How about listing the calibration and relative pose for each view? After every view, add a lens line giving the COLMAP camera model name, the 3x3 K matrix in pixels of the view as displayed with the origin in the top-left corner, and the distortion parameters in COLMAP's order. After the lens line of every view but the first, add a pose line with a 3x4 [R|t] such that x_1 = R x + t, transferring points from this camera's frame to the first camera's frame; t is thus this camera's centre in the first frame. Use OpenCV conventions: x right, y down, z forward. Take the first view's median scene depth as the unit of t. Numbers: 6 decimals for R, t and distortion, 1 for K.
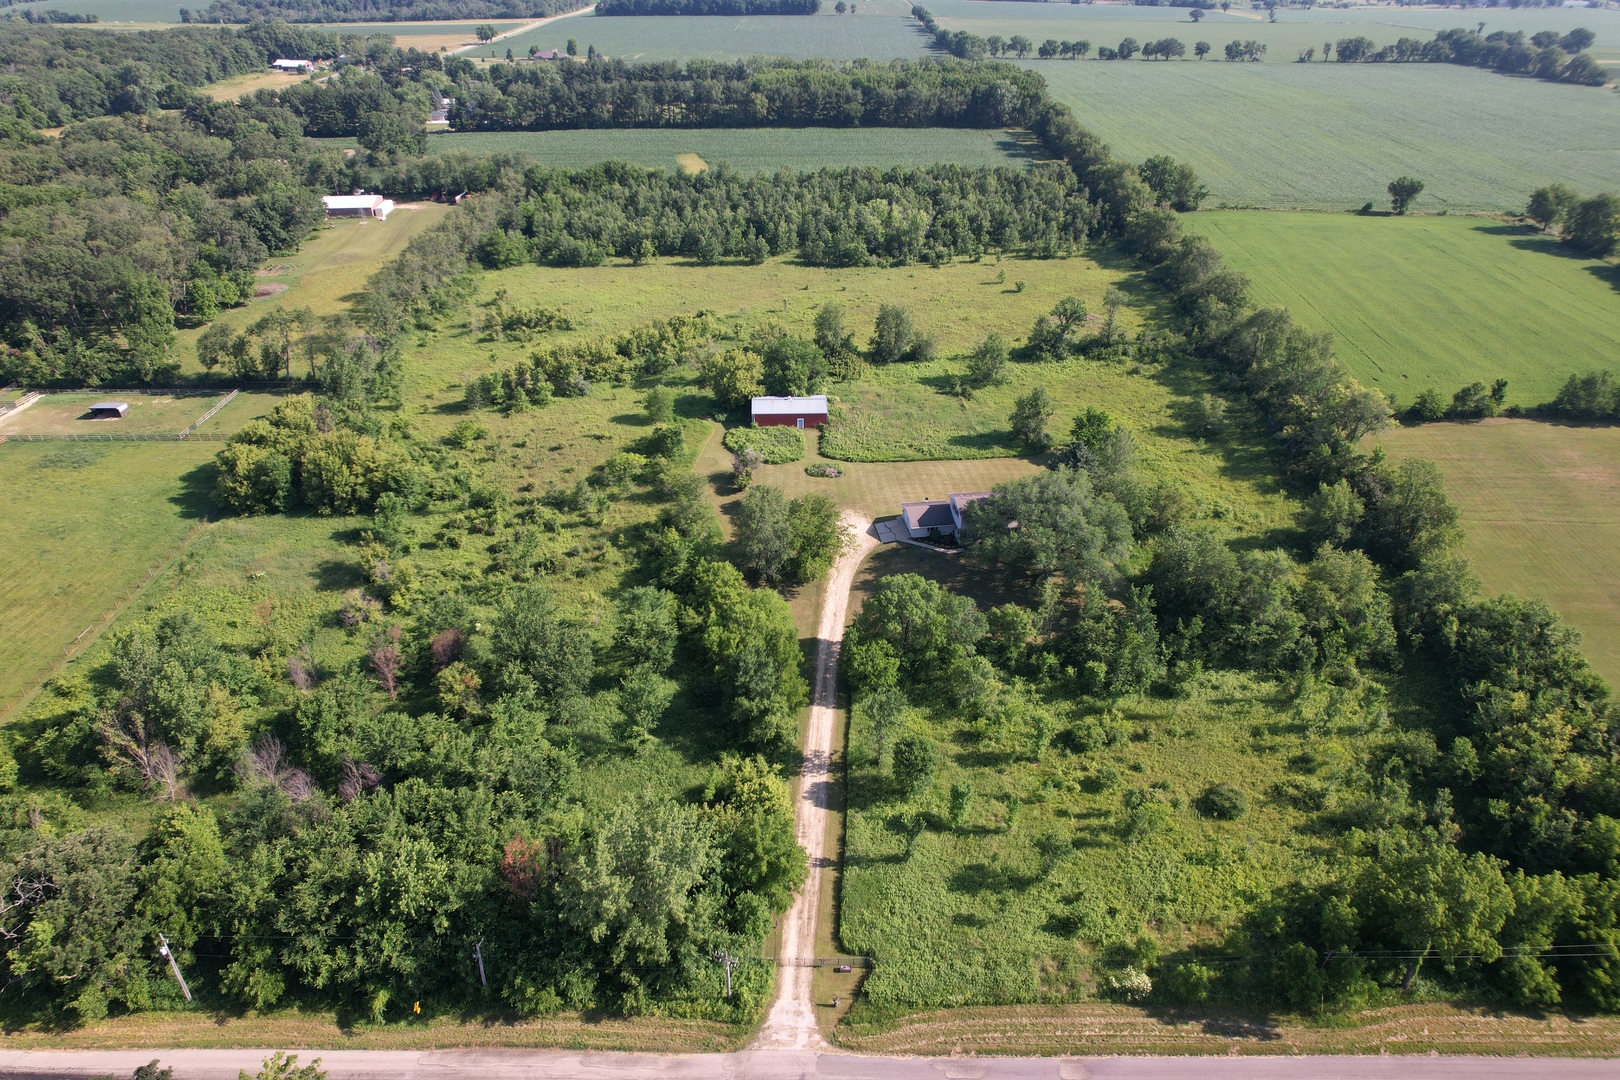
lens RADIAL K [[1038.3, 0, 803.5], [0, 1038.3, 545.6], [0, 0, 1]] dist [-0.066380, 0.062258]
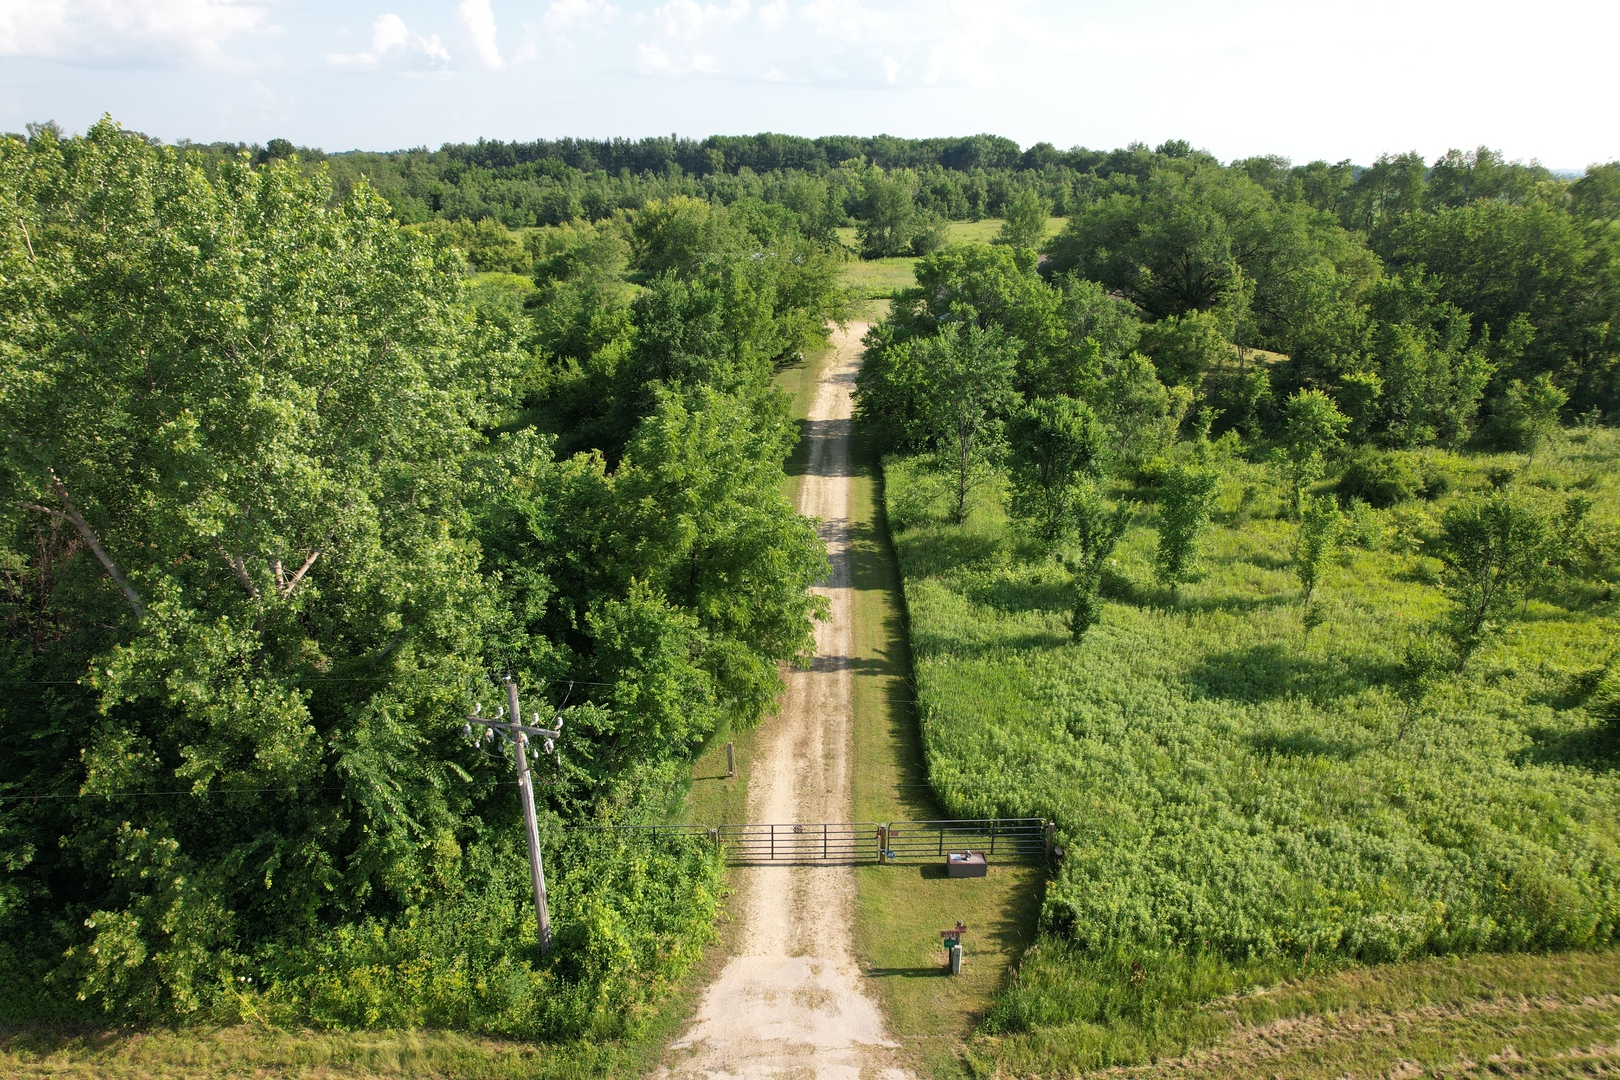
lens RADIAL K [[1038.3, 0, 813.3], [0, 1038.3, 531.2], [0, 0, 1]] dist [-0.066380, 0.062258]
pose [[0.998644, -0.003359, 0.051952, -0.017592], [0.013887, 0.978945, -0.203653, 0.387755], [-0.050174, 0.204099, 0.977664, 0.715509]]
